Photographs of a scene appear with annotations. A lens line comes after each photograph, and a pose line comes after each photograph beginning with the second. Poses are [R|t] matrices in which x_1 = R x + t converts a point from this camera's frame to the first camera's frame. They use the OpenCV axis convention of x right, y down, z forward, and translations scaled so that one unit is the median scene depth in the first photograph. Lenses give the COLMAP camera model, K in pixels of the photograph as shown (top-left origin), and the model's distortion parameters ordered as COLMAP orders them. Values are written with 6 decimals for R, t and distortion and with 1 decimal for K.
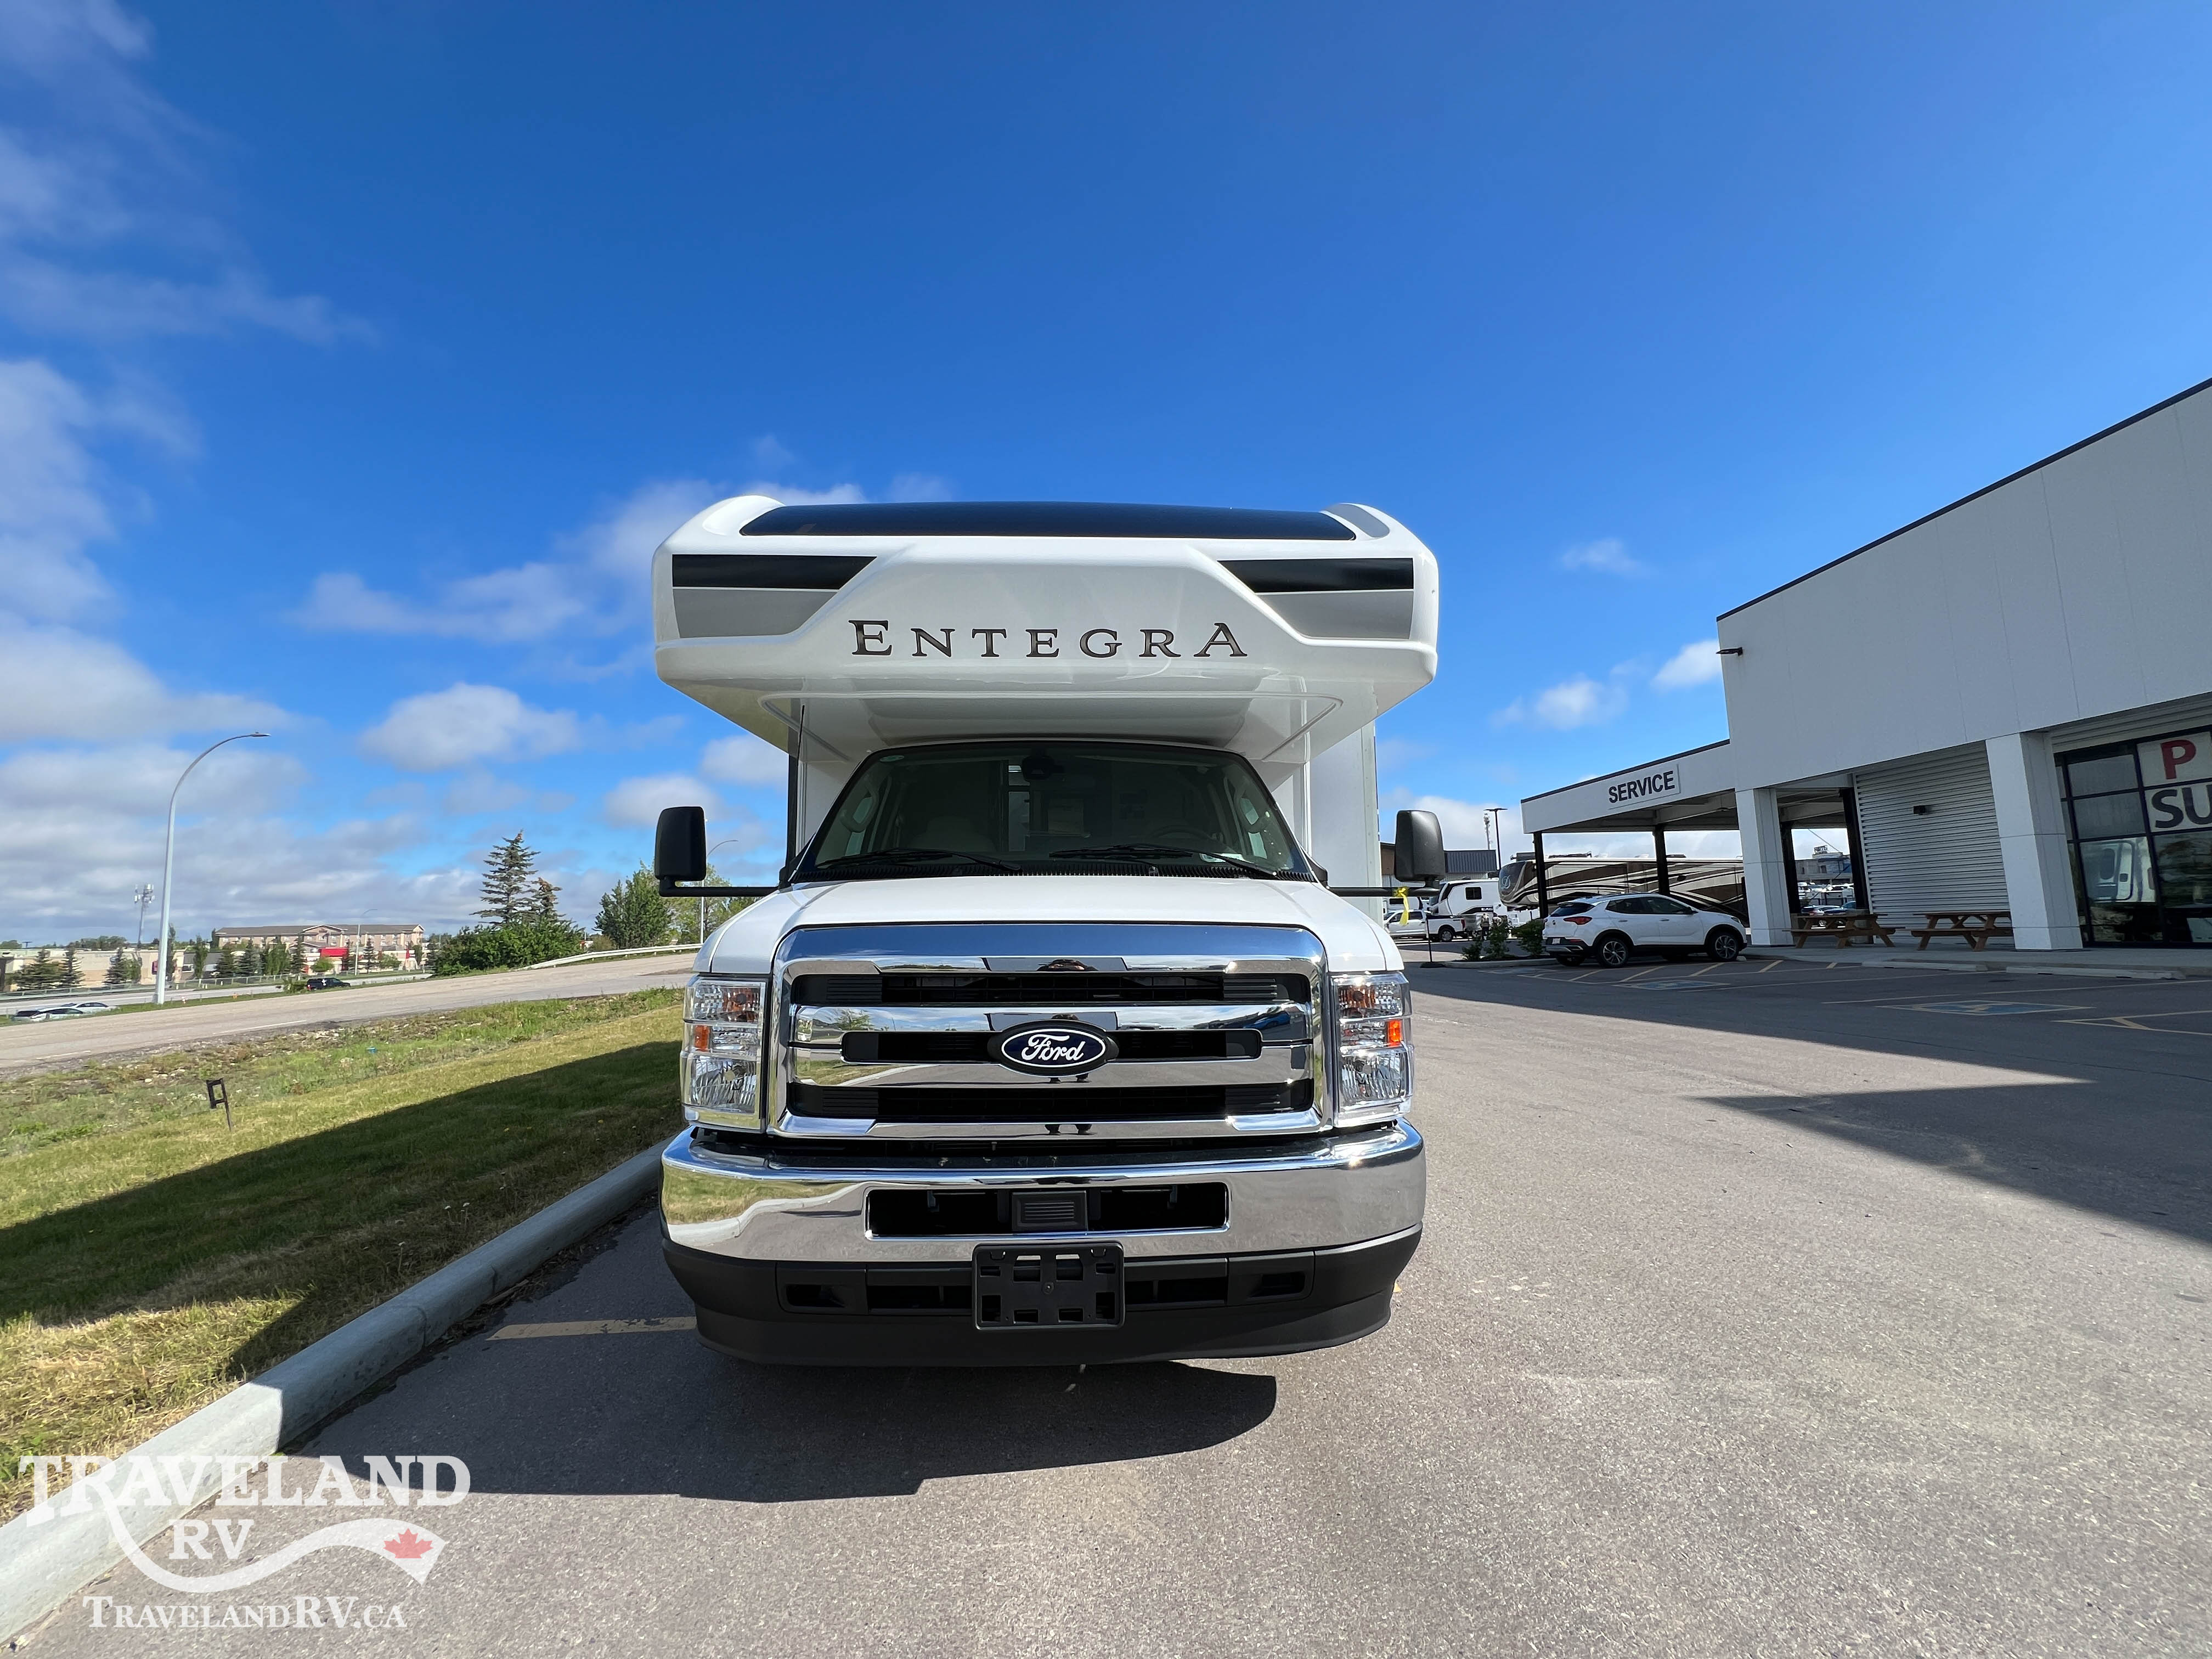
lens RADIAL K [[881.1, 0, 1102.2], [0, 881.1, 827.2], [0, 0, 1]] dist [-0.001316, 0.000754]
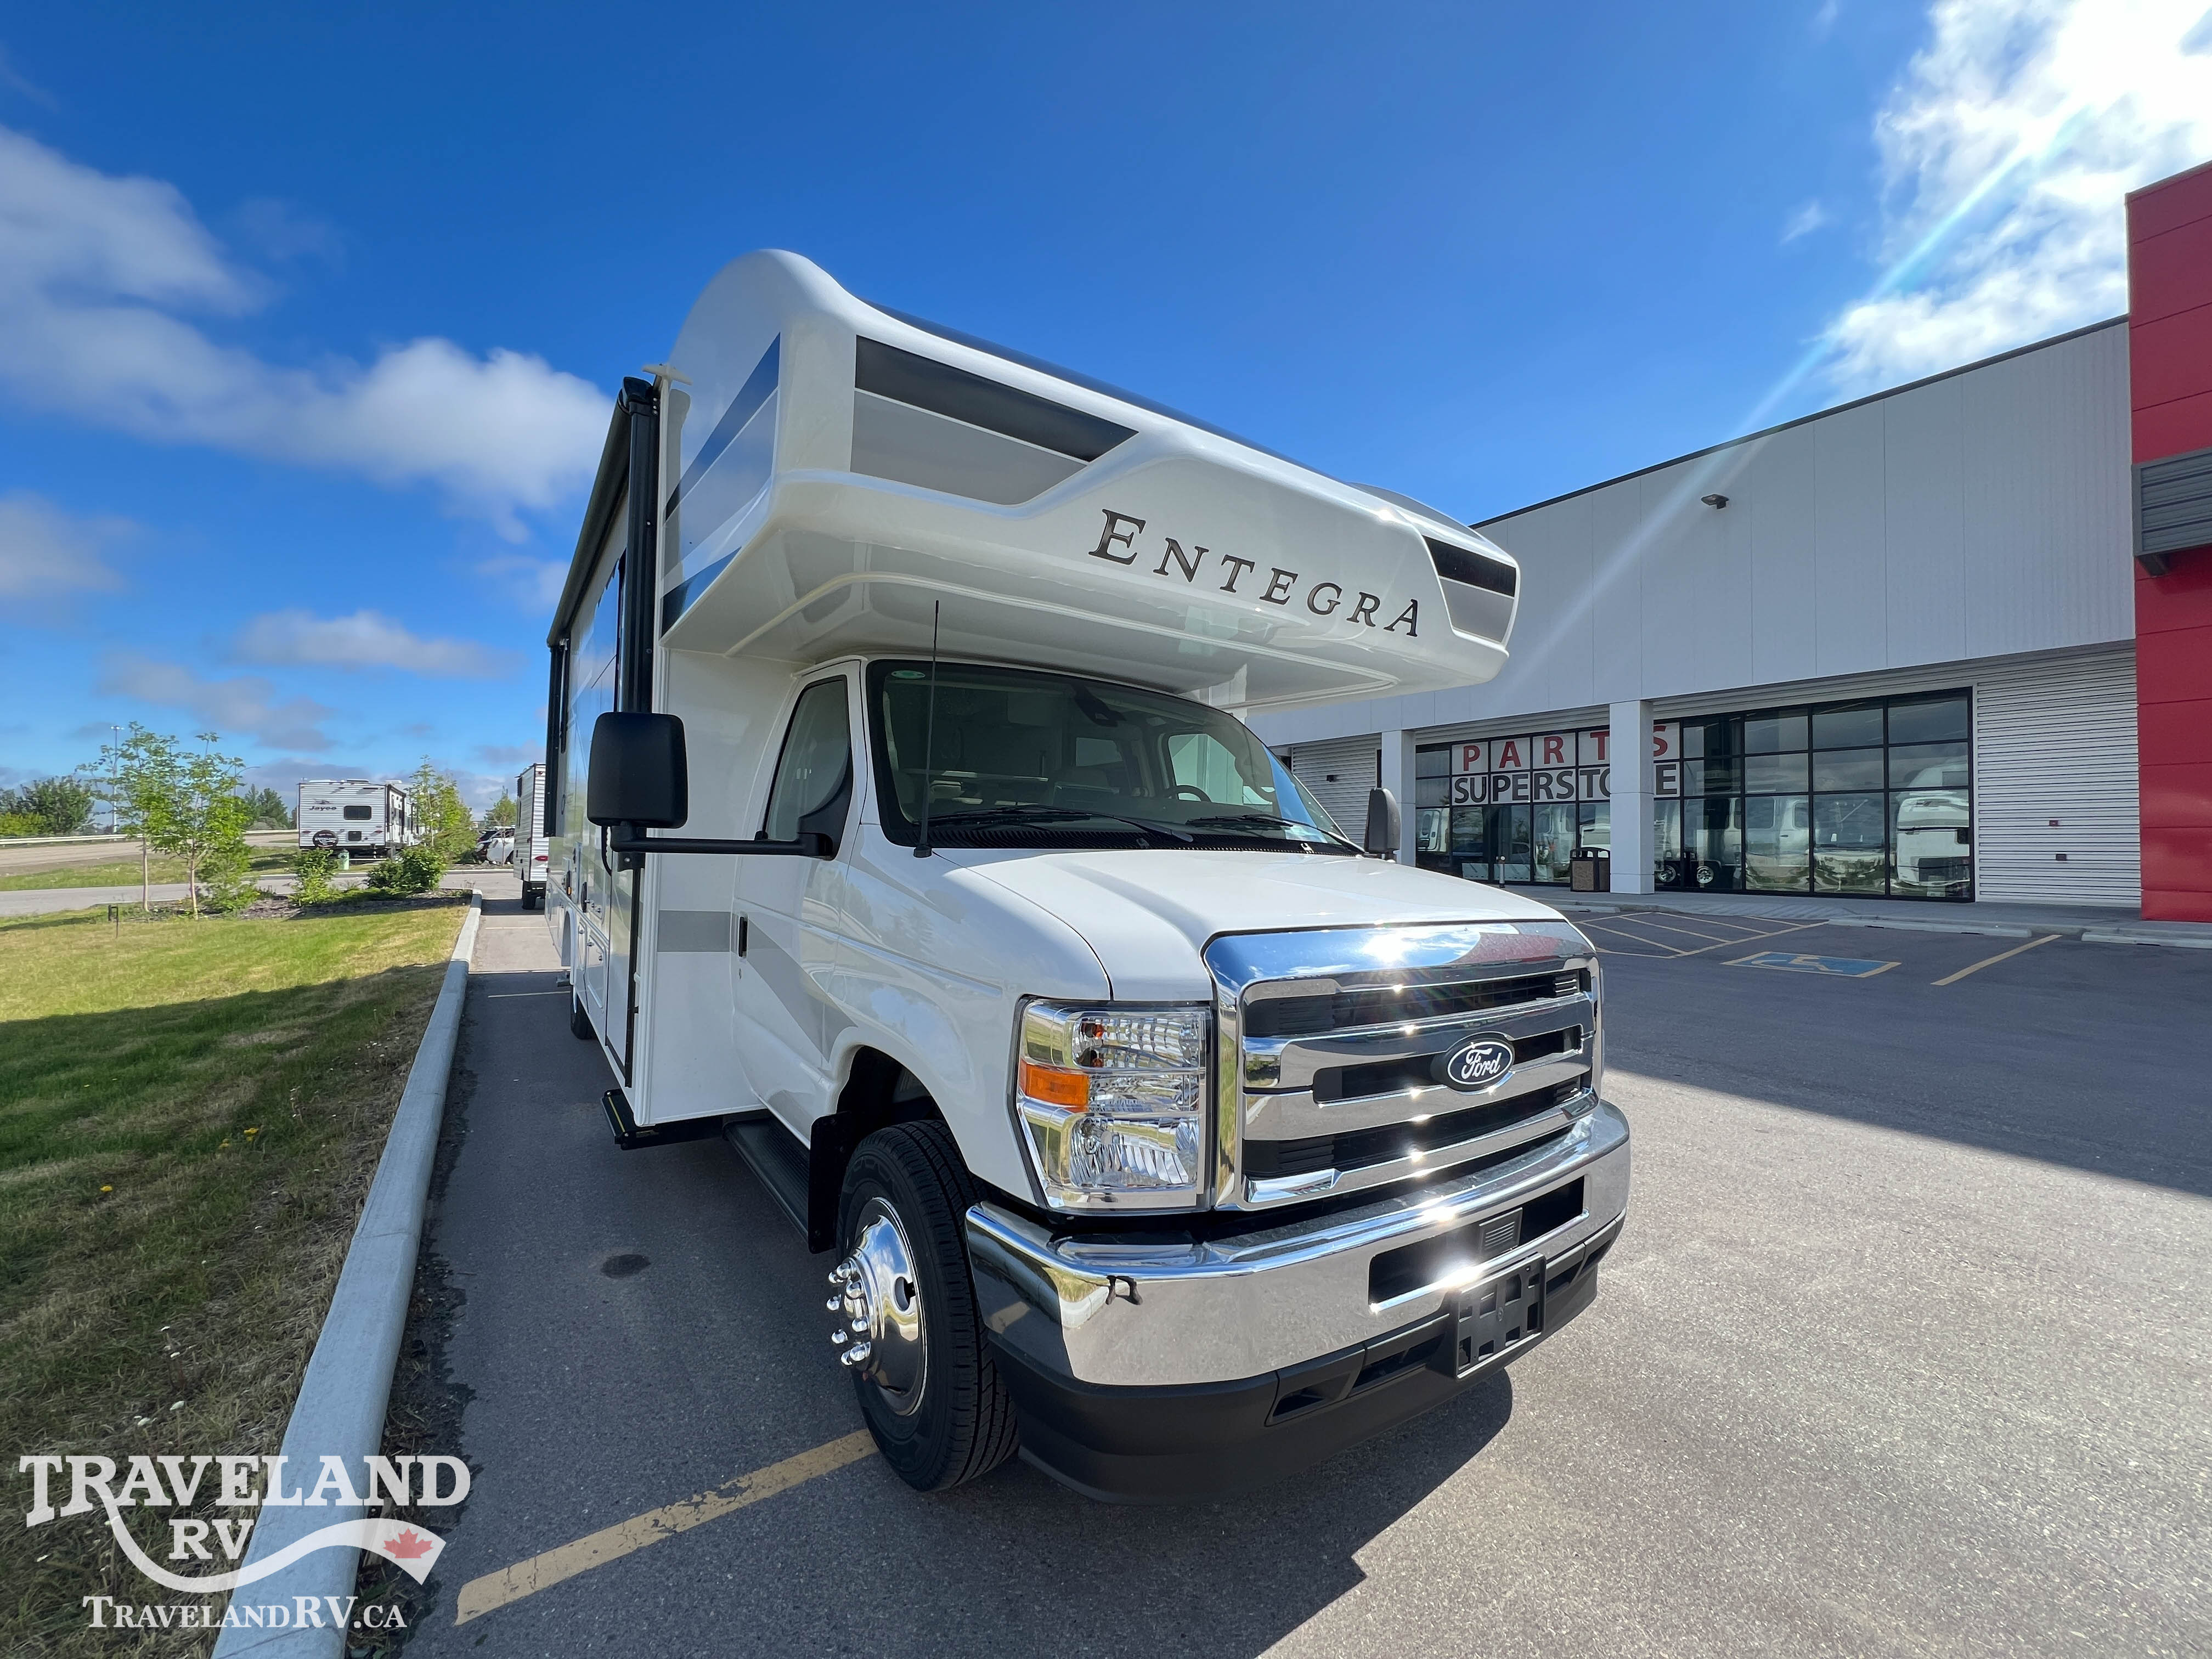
lens RADIAL K [[881.1, 0, 1102.2], [0, 881.1, 827.2], [0, 0, 1]] dist [-0.001316, 0.000754]
pose [[0.843332, 0.041021, 0.535825, -0.667592], [-0.090151, 0.993751, 0.065810, -0.015433], [-0.529777, -0.103804, 0.841761, 0.339205]]
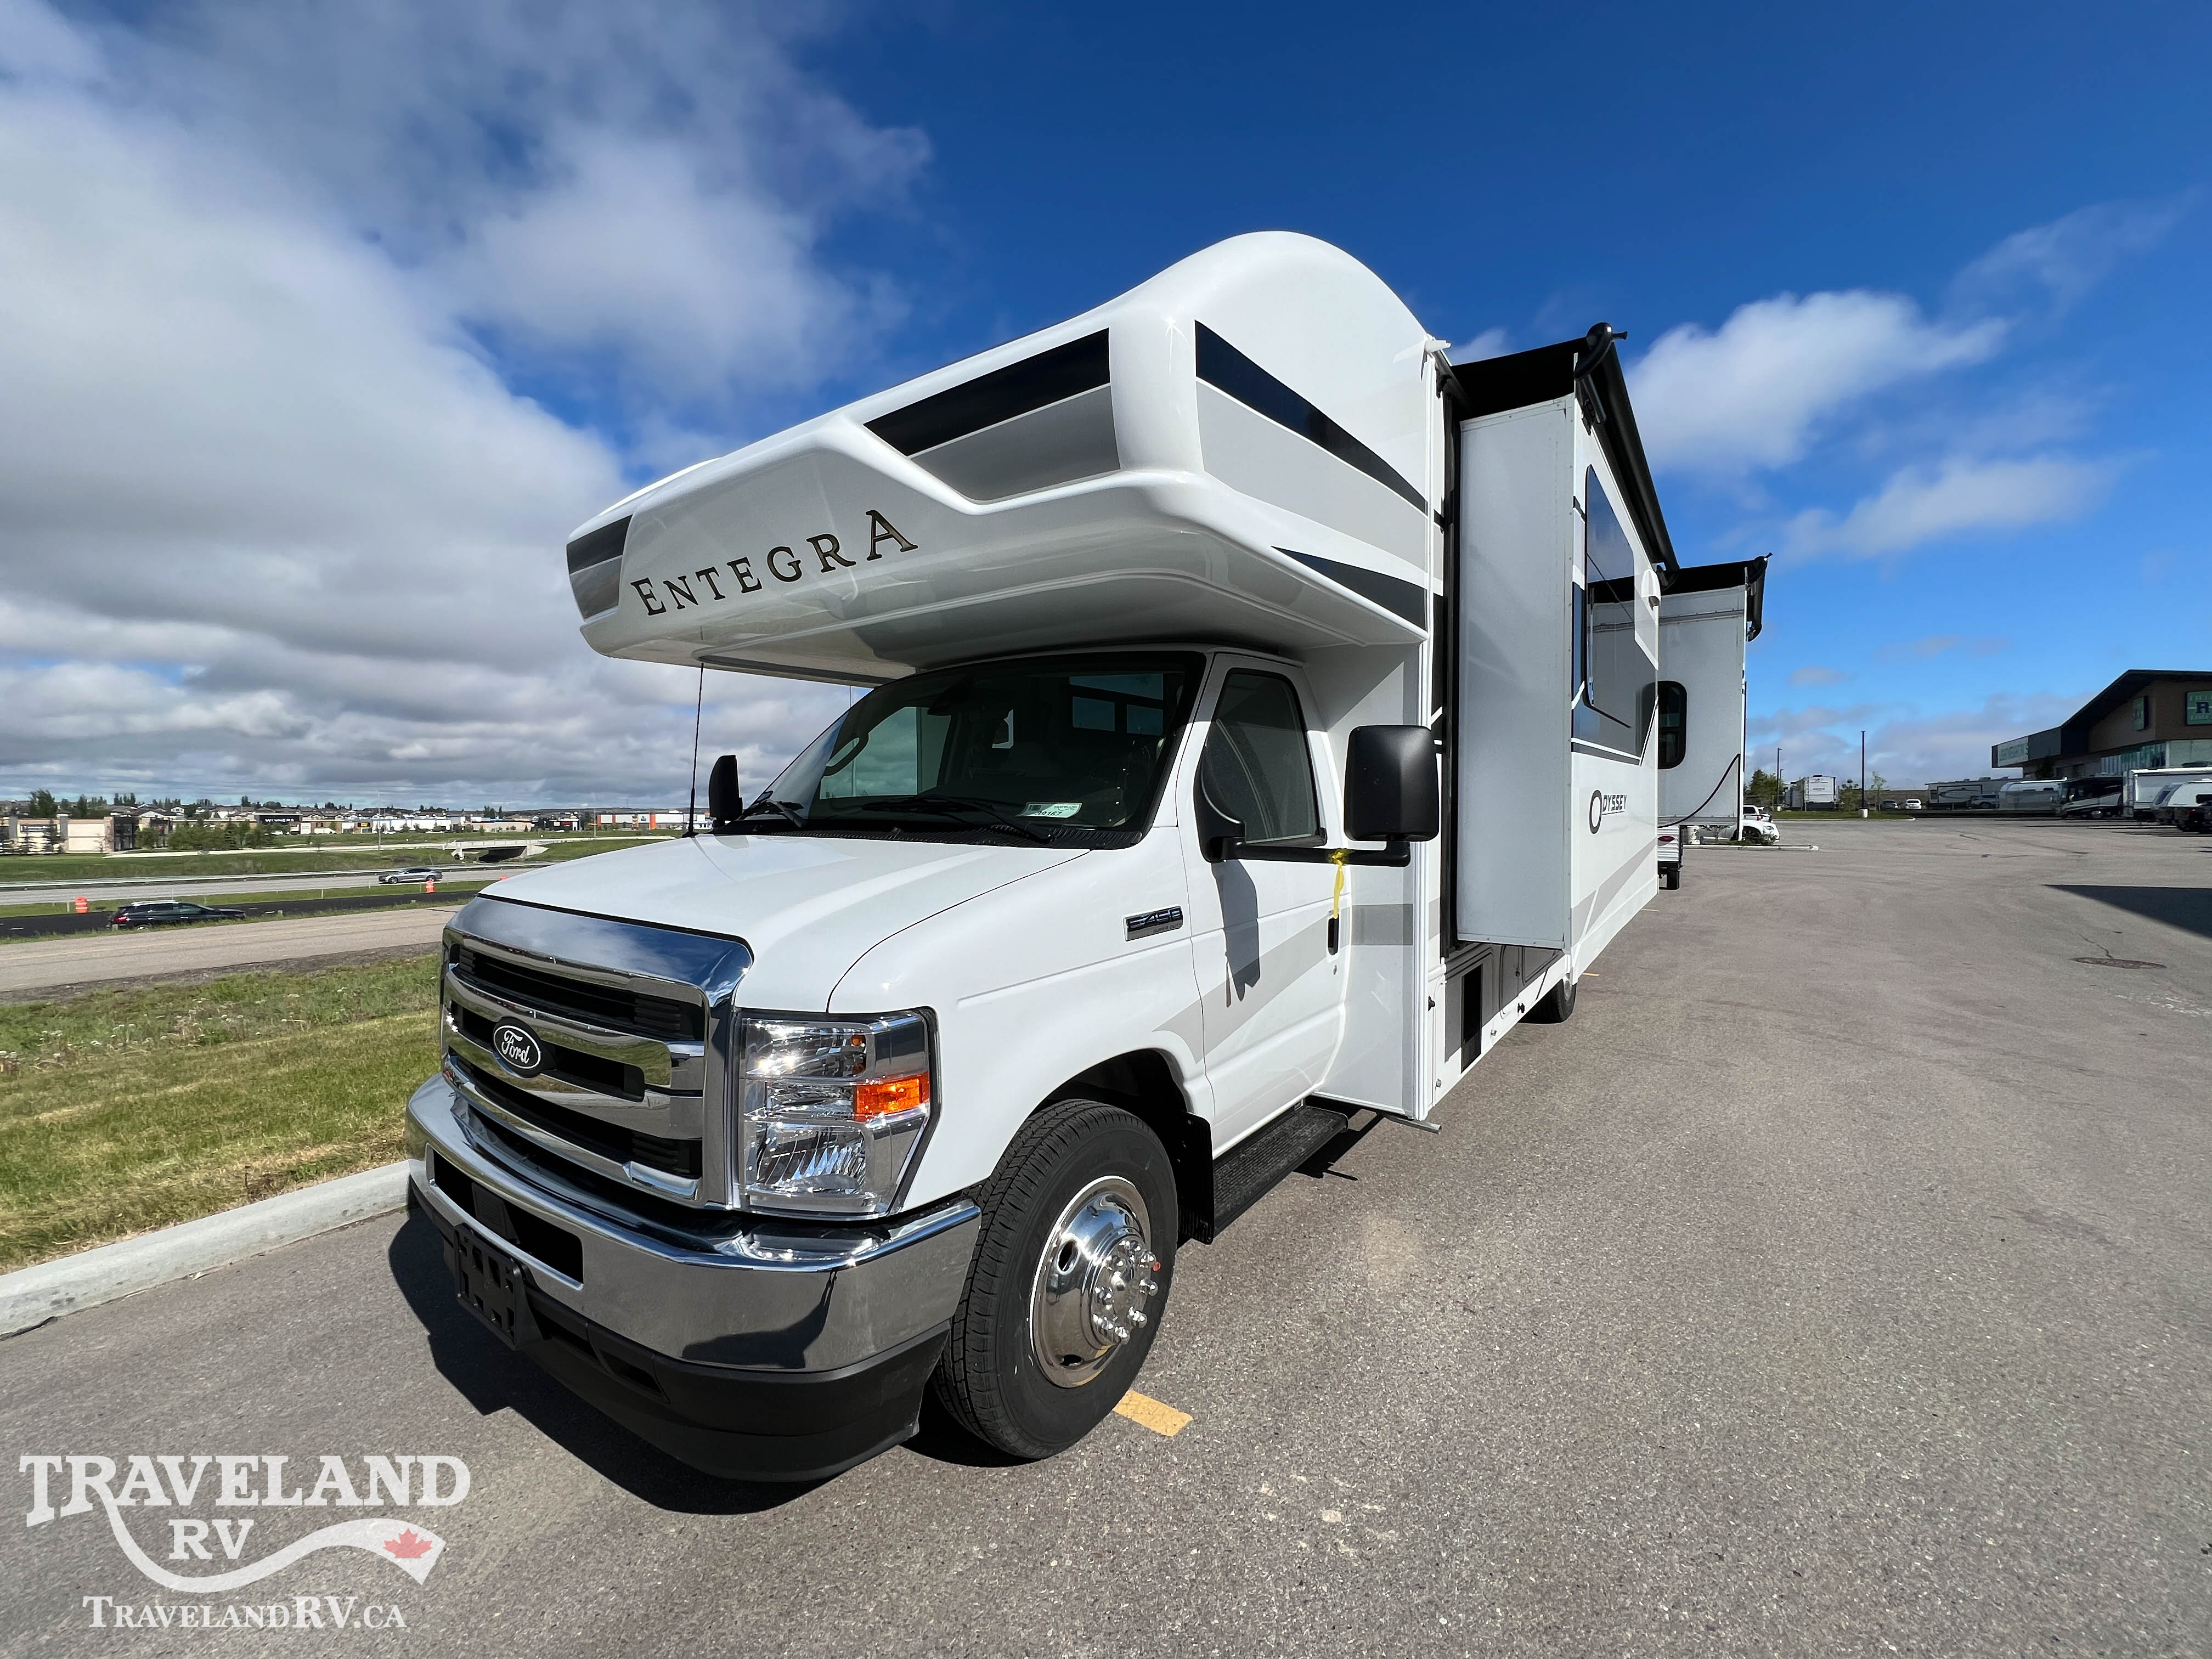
lens RADIAL K [[879.9, 0, 1100.6], [0, 879.9, 826.5], [0, 0, 1]] dist [0.001109, 0.000474]
pose [[0.782500, 0.023658, -0.622201, 0.757398], [0.061557, 0.991443, 0.115114, -0.040587], [0.619601, -0.128377, 0.774348, 0.509922]]
